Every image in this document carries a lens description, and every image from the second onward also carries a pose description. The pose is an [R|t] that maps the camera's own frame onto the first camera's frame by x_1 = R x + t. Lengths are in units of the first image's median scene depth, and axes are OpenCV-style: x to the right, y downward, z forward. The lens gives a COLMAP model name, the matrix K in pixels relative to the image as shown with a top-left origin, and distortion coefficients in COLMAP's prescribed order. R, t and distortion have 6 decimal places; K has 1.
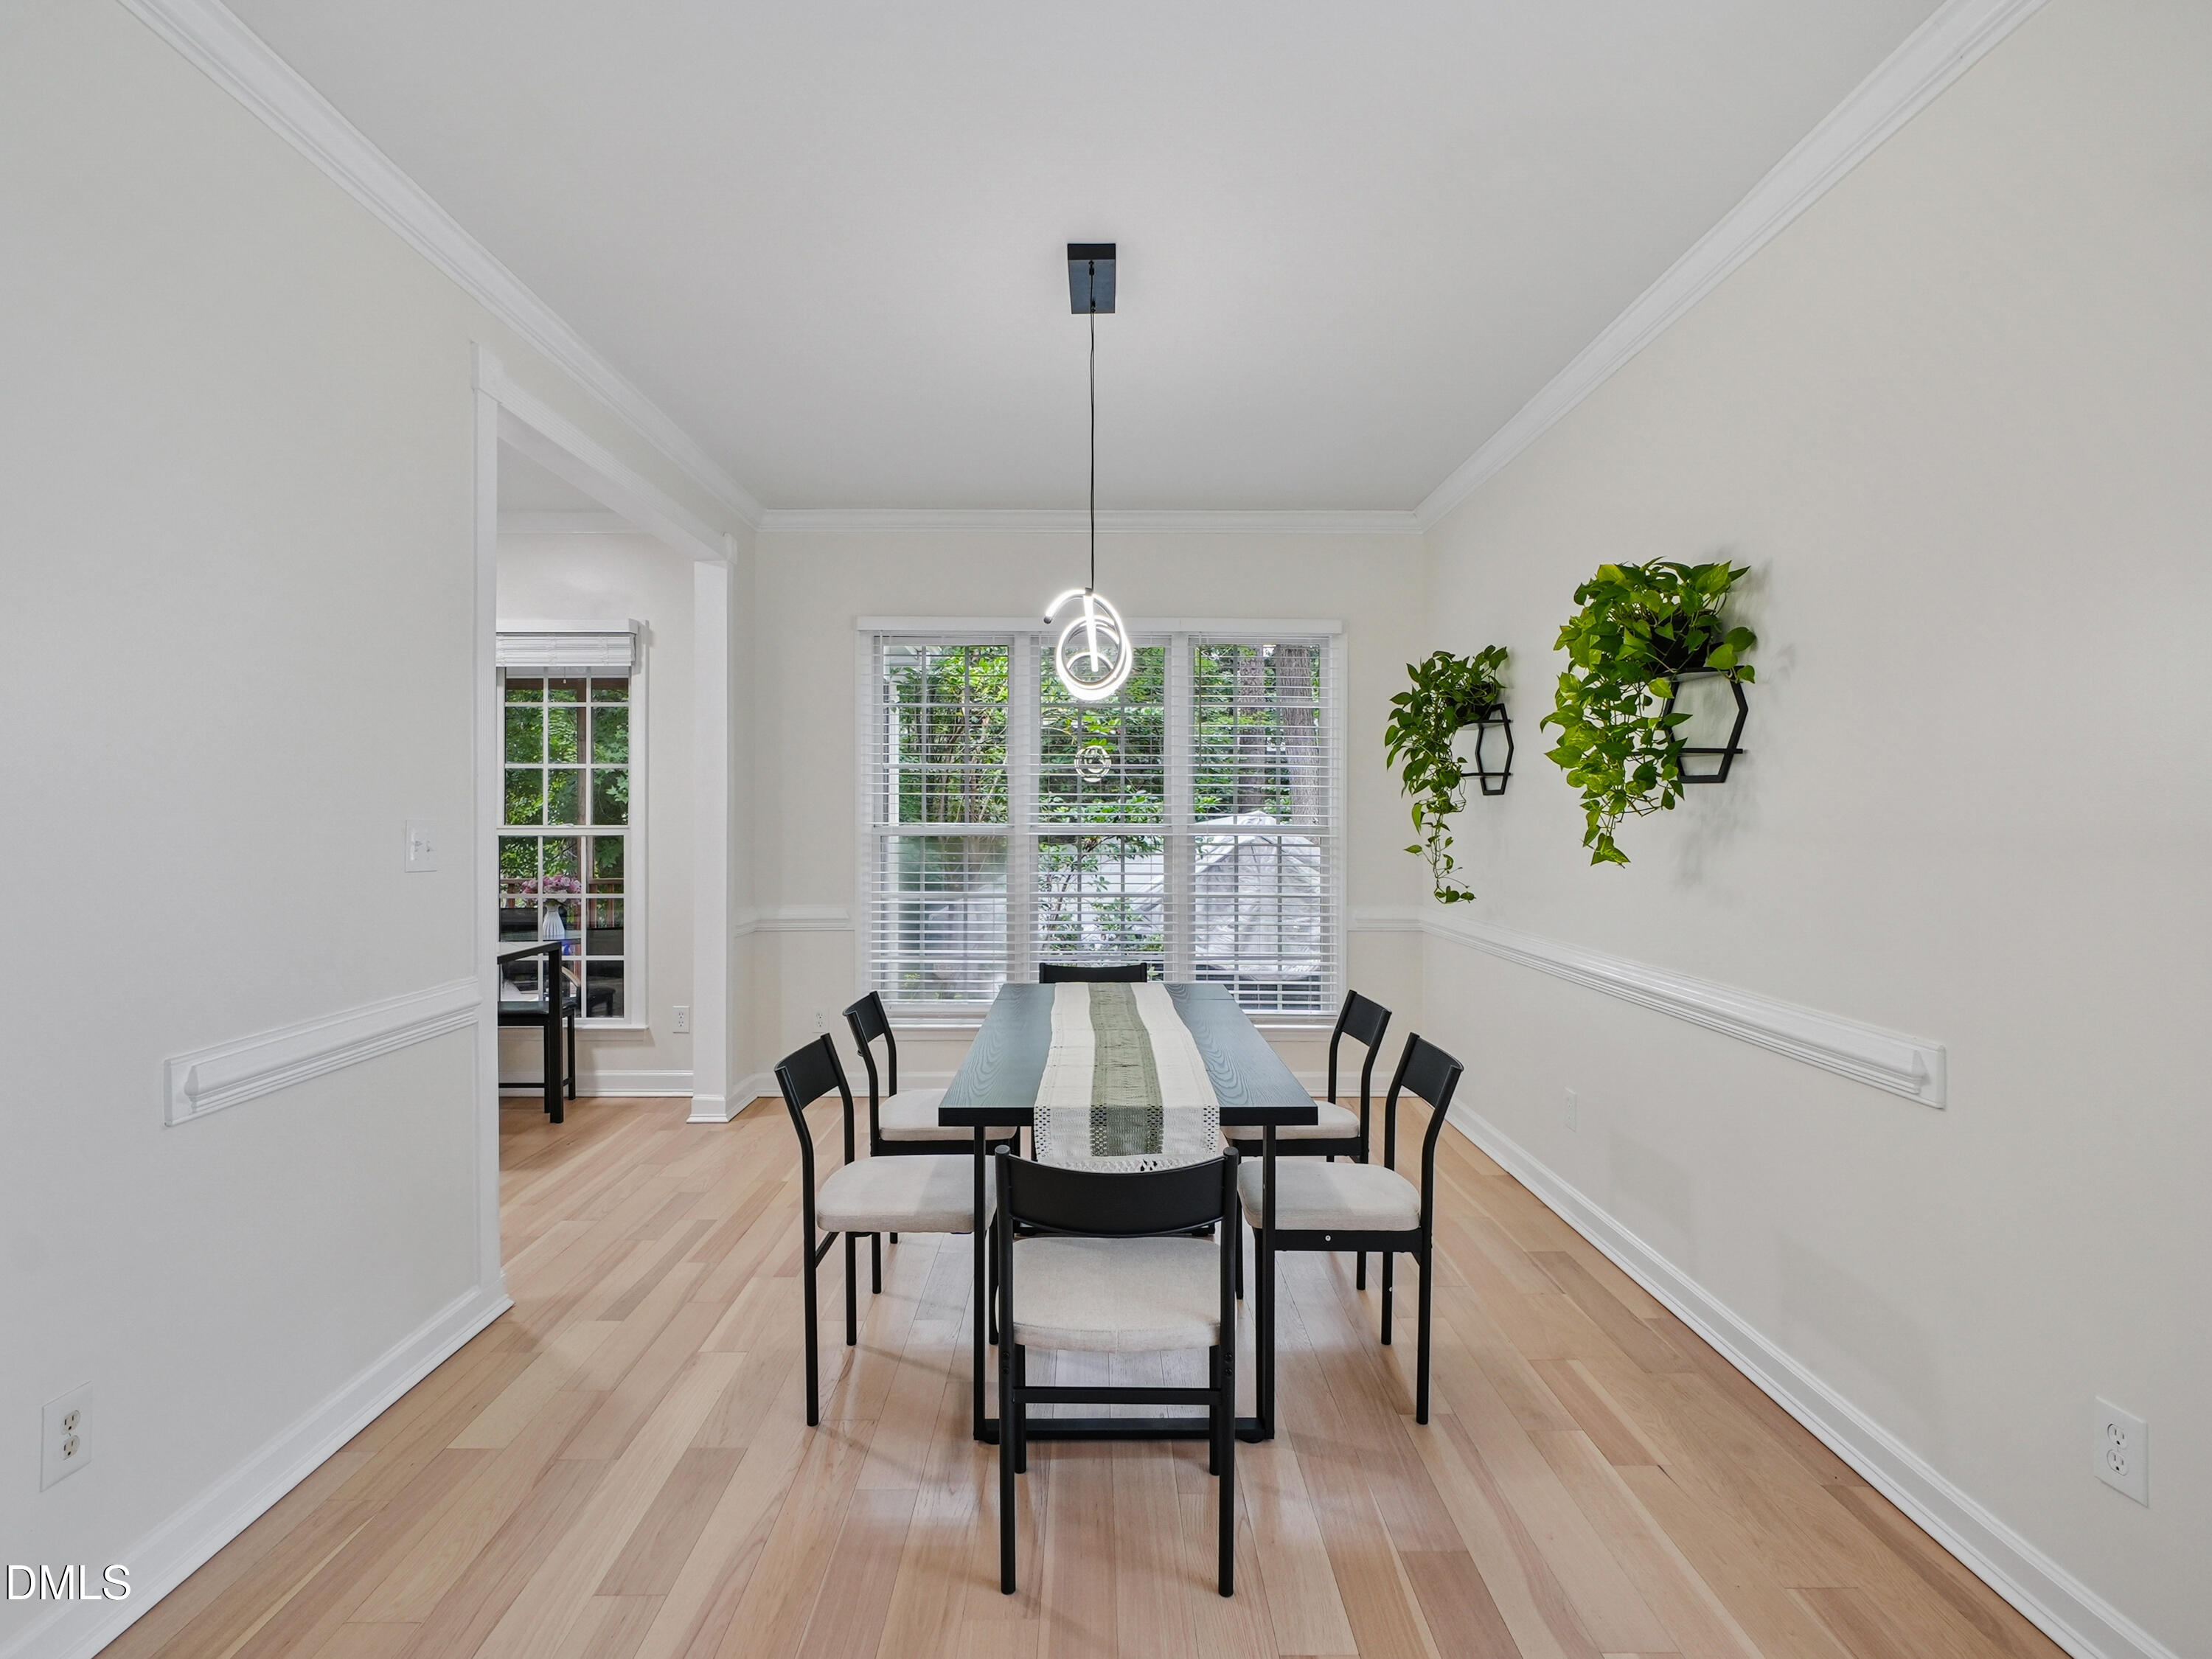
lens RADIAL K [[1152.3, 0, 1093.0], [0, 1152.3, 814.4], [0, 0, 1]] dist [-0.007048, 0.004342]
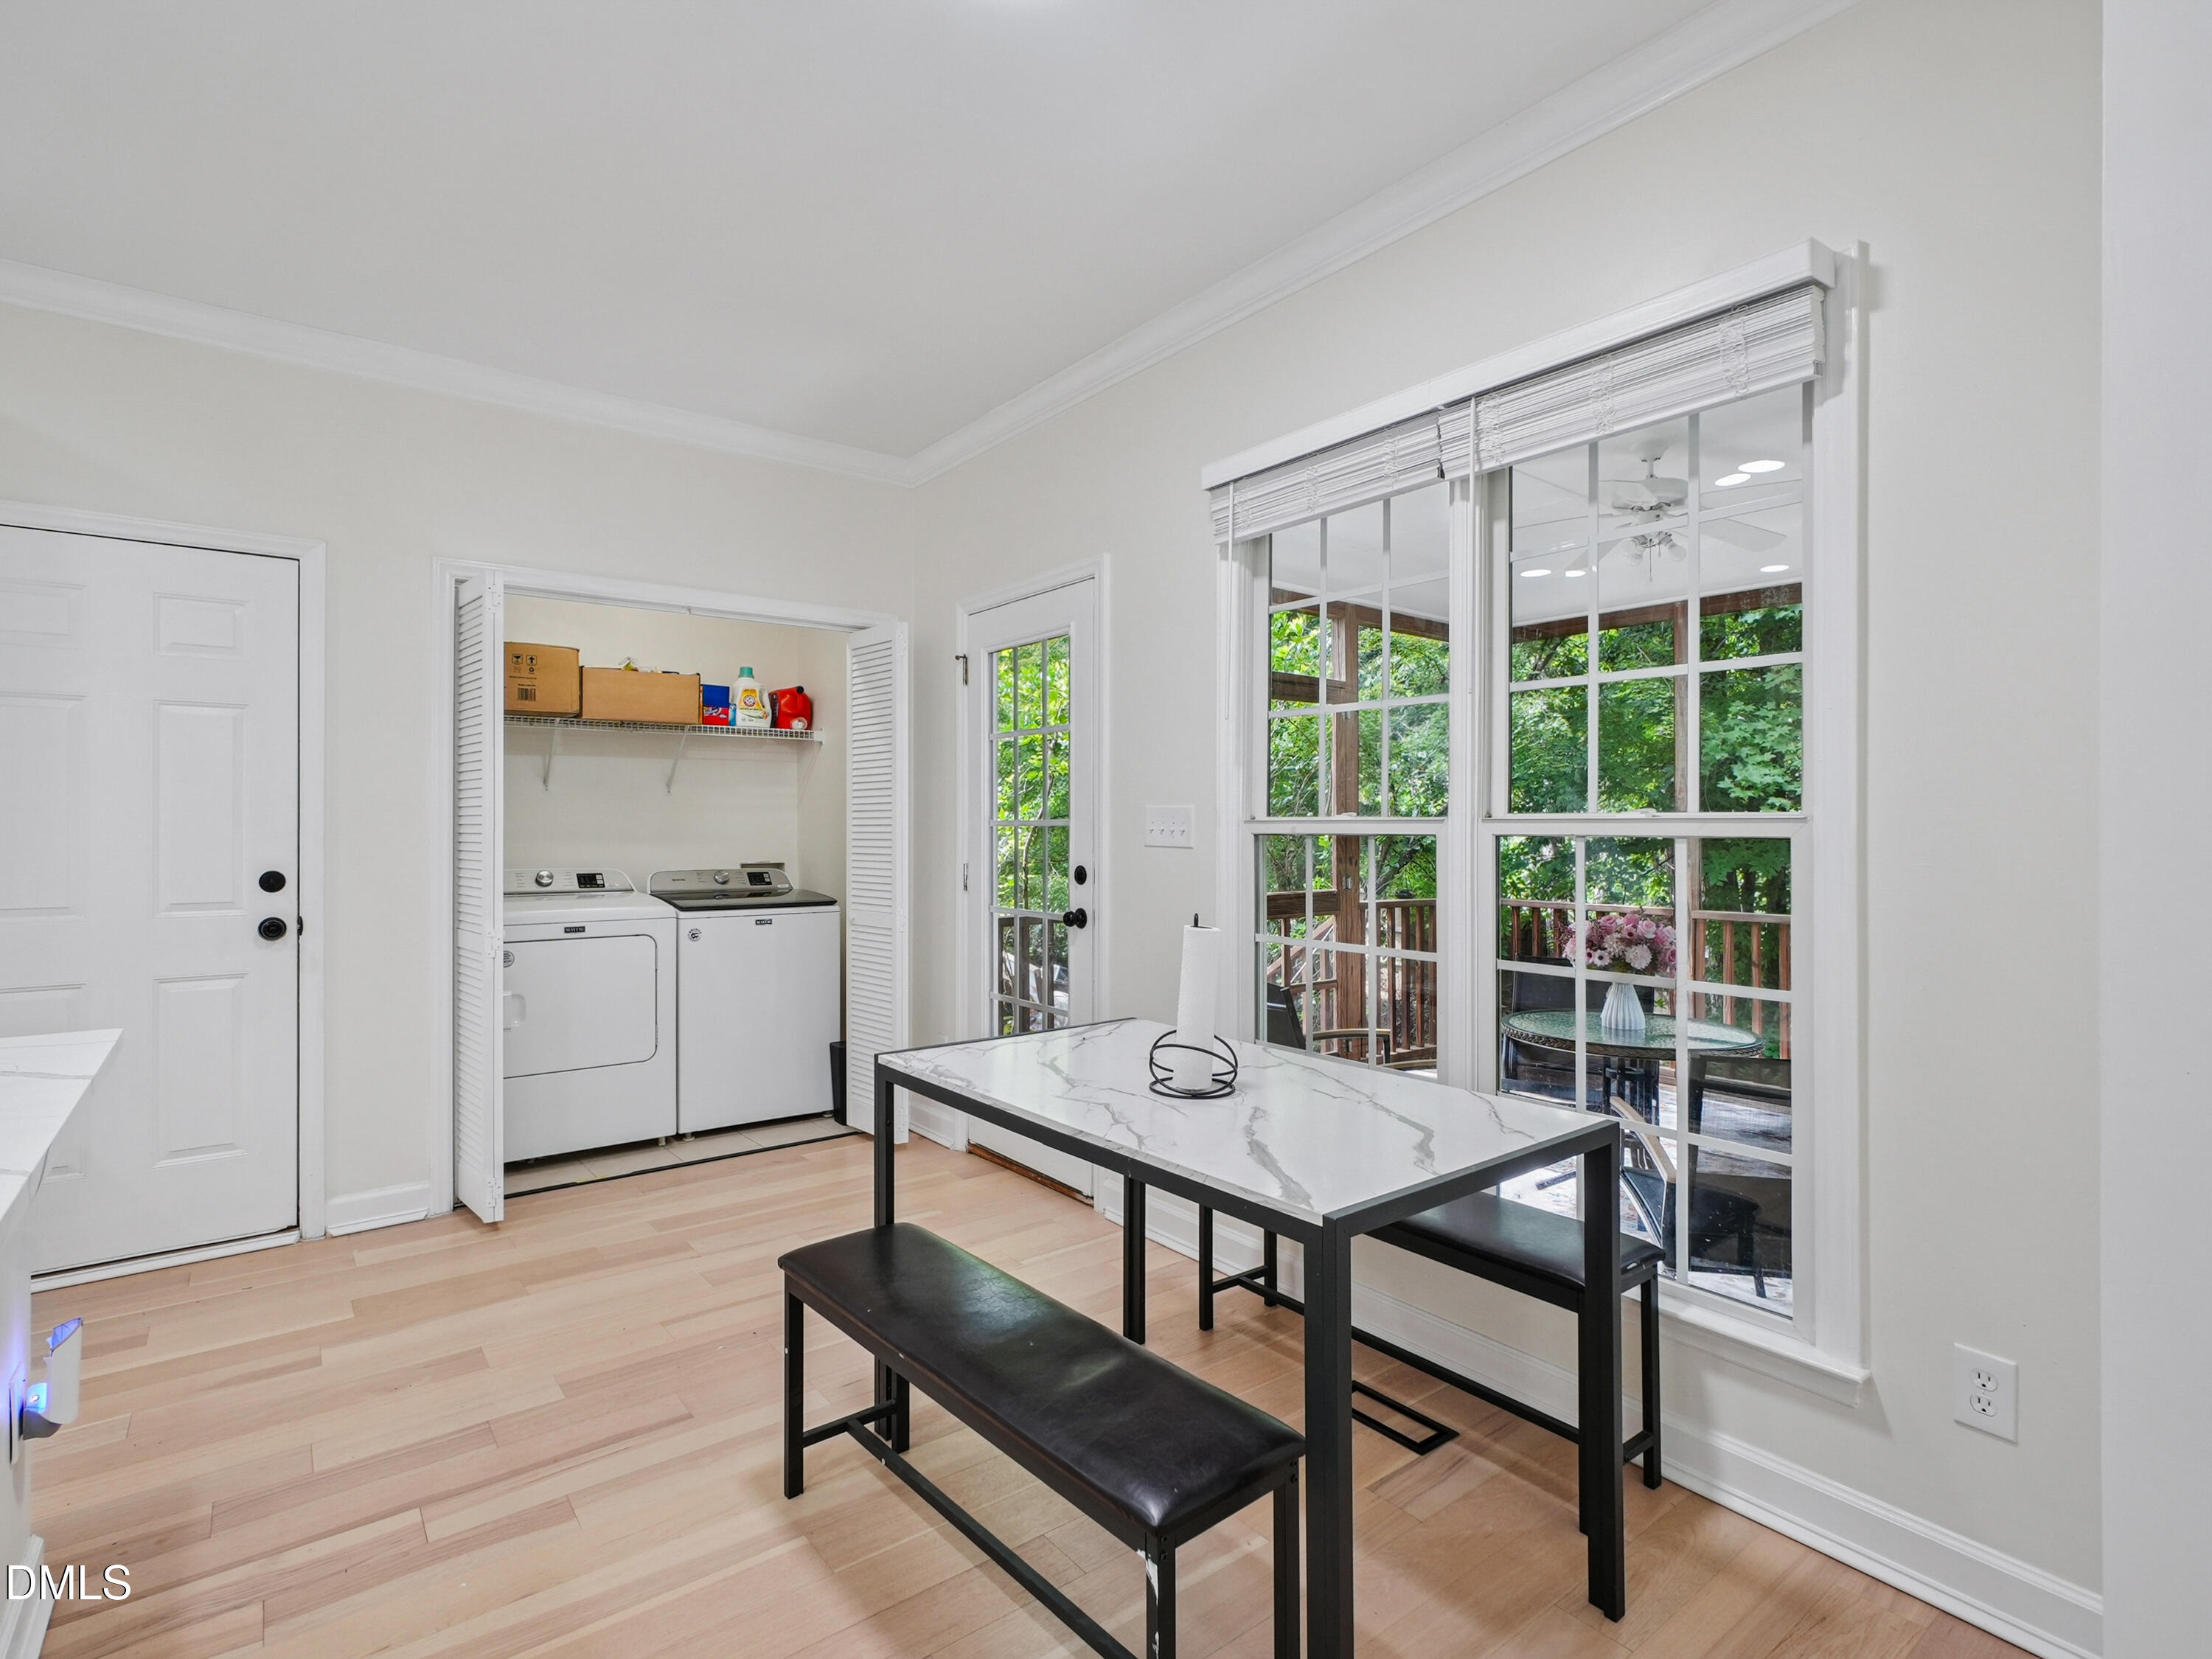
lens RADIAL K [[1094.9, 0, 1109.5], [0, 1094.9, 830.9], [0, 0, 1]] dist [-0.006551, 0.004175]
pose [[0.619169, 0.002555, -0.785254, -0.335948], [0.002668, 0.999982, 0.005357, 0.017768], [0.785253, -0.005412, 0.619151, 0.764951]]
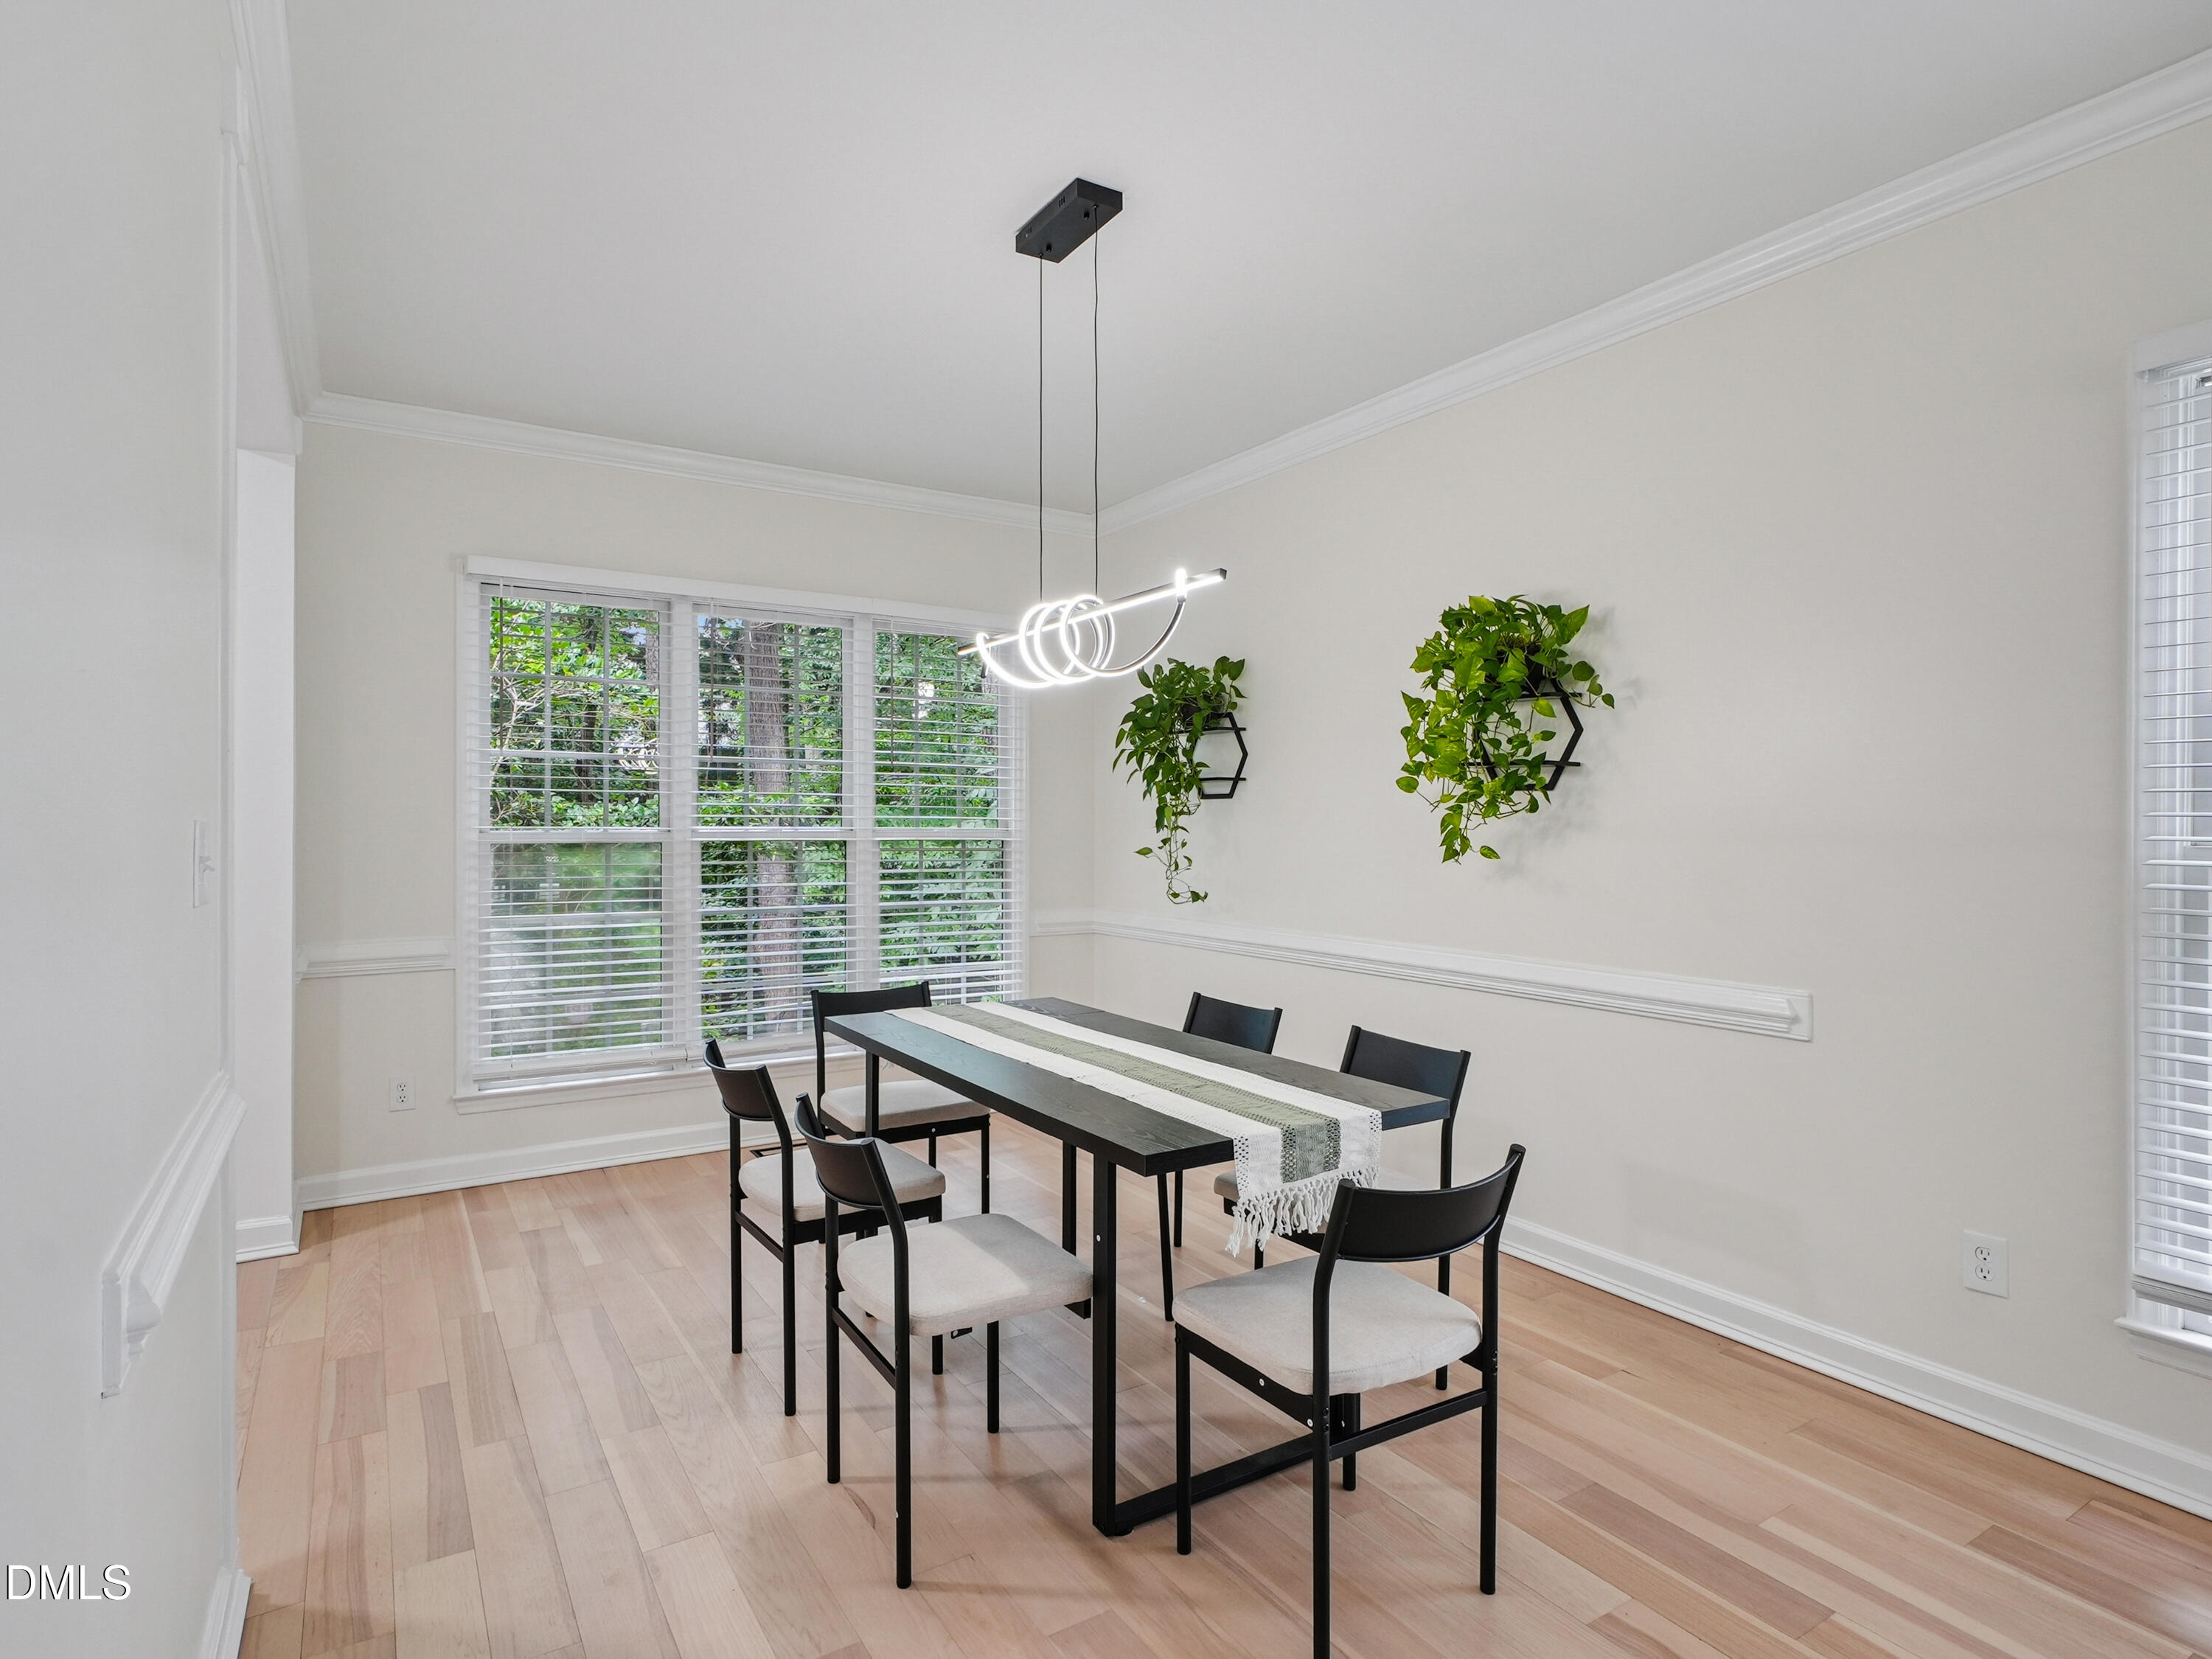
lens RADIAL K [[1196.4, 0, 1118.4], [0, 1196.4, 814.4], [0, 0, 1]] dist [-0.001795, -0.001733]
pose [[0.845385, 0.002659, 0.534151, -0.328019], [-0.001485, 0.999995, -0.002626, 0.000638], [-0.534156, 0.001427, 0.845385, 0.131322]]
